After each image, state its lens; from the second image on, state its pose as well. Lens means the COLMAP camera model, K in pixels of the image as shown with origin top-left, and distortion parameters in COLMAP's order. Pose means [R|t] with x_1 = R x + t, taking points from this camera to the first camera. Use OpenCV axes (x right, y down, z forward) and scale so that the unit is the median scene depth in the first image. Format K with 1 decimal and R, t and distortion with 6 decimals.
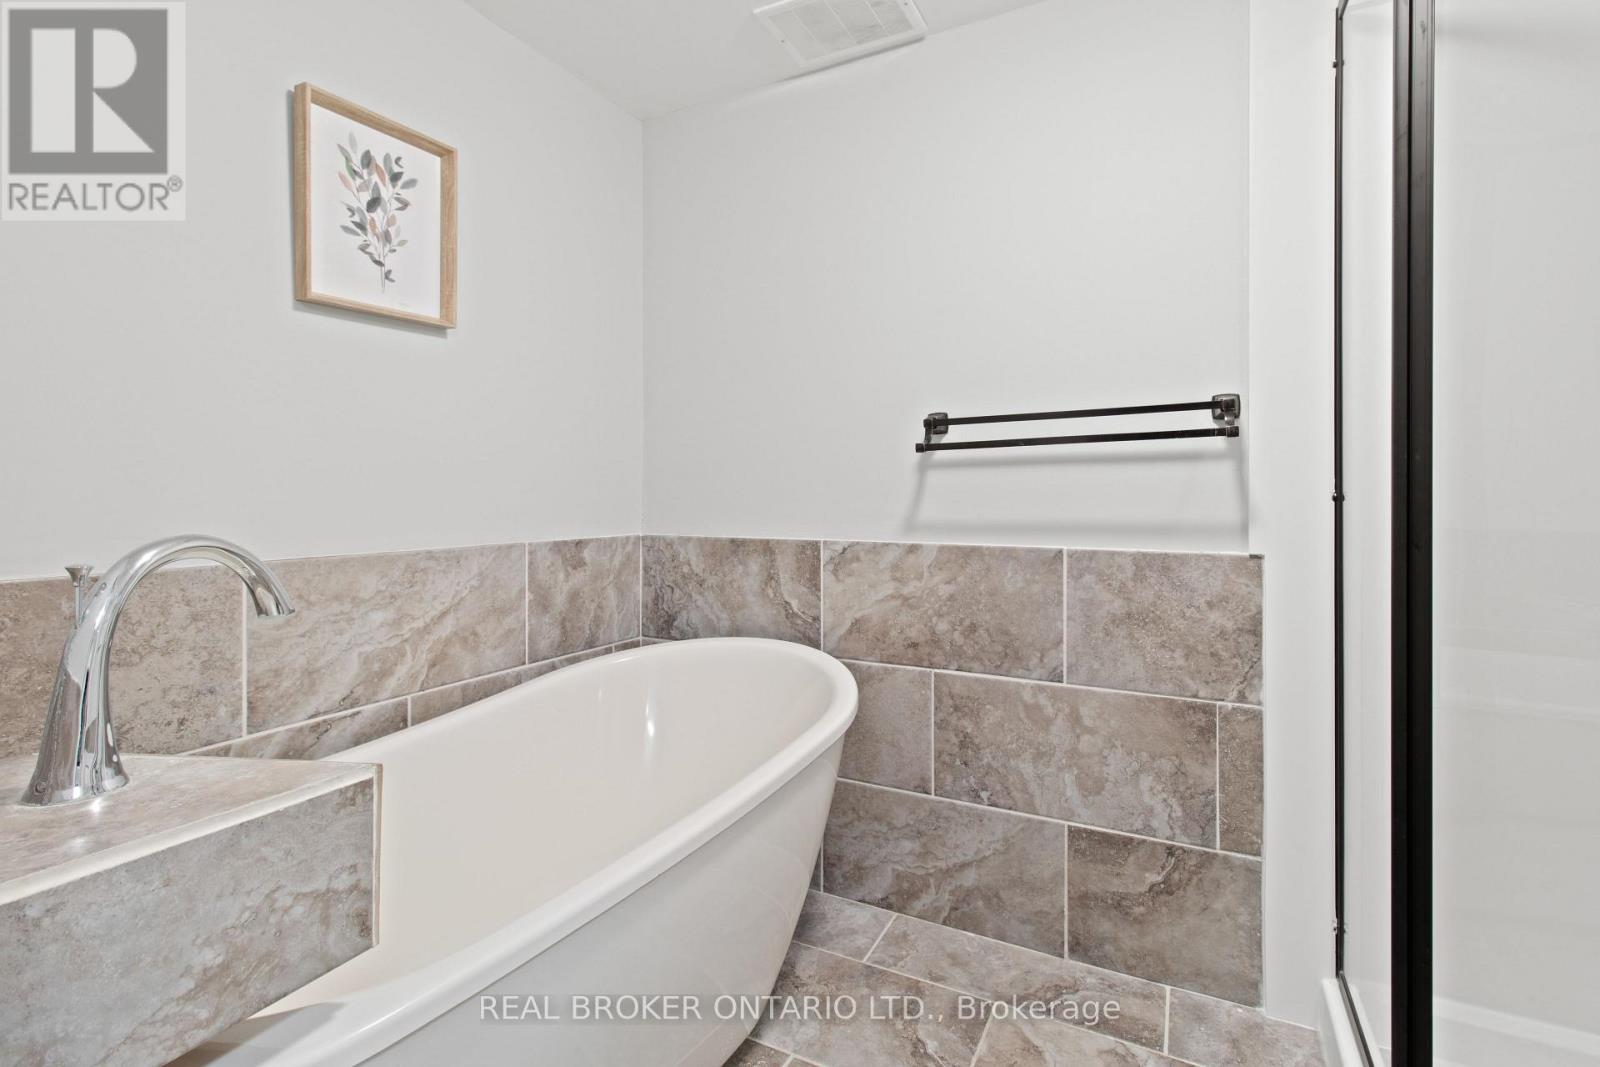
lens RADIAL K [[749.4, 0, 820.4], [0, 749.4, 483.9], [0, 0, 1]] dist [0.001229, -0.000045]
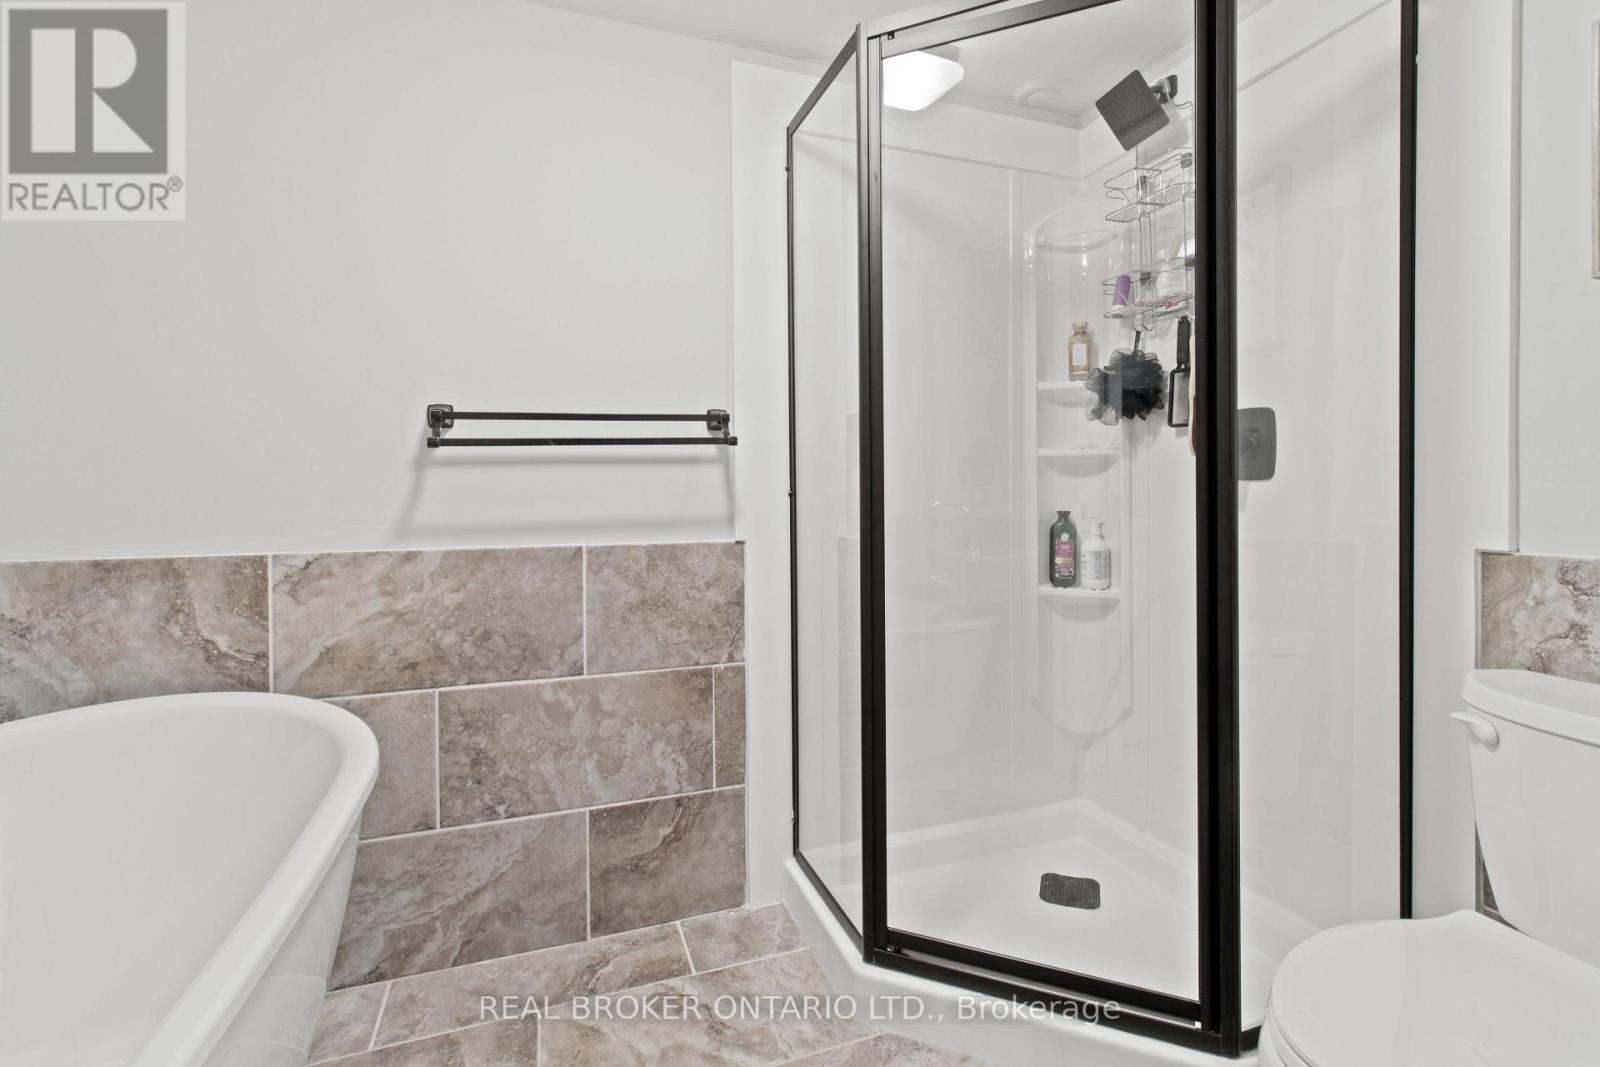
lens RADIAL K [[749.4, 0, 820.4], [0, 749.4, 483.9], [0, 0, 1]] dist [0.001229, -0.000045]
pose [[0.677801, 0.005906, 0.735221, -0.213392], [-0.000665, 0.999972, -0.007420, 0.008191], [-0.735245, 0.004540, 0.677786, 0.052949]]
